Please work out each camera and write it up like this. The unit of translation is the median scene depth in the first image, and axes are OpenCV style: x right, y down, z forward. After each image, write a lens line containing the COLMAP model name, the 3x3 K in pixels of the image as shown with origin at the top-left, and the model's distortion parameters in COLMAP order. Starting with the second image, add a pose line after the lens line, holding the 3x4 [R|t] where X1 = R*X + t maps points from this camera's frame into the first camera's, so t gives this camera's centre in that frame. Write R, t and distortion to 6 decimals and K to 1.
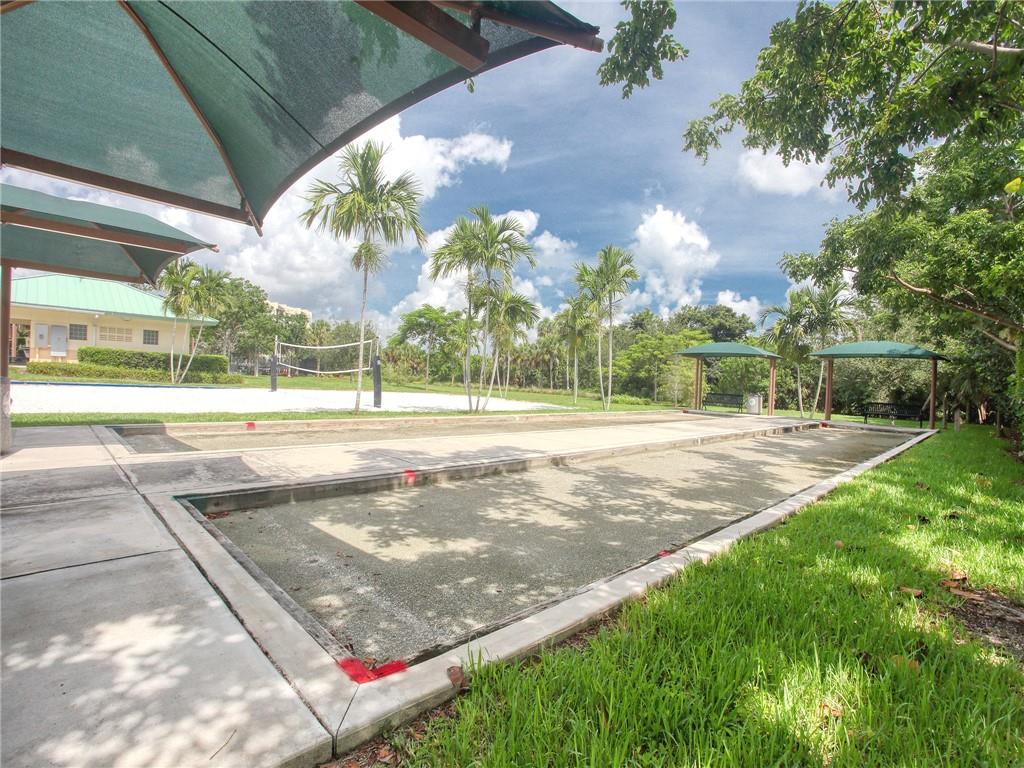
lens RADIAL K [[488.5, 0, 513.4], [0, 488.5, 387.5], [0, 0, 1]] dist [0.003649, 0.000207]
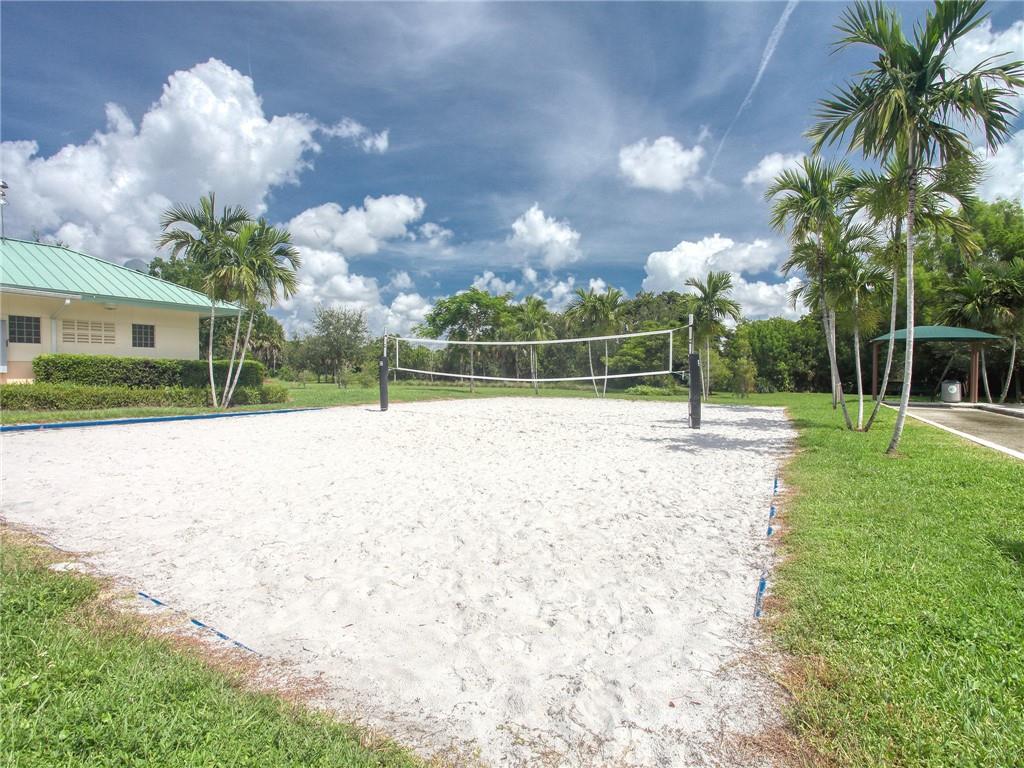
lens RADIAL K [[488.5, 0, 507.5], [0, 488.5, 379.7], [0, 0, 1]] dist [0.003649, 0.000207]
pose [[0.972574, -0.052308, 0.226634, -0.463587], [0.051374, 0.998629, 0.010021, -0.030538], [-0.226847, 0.001897, 0.973929, 0.305758]]
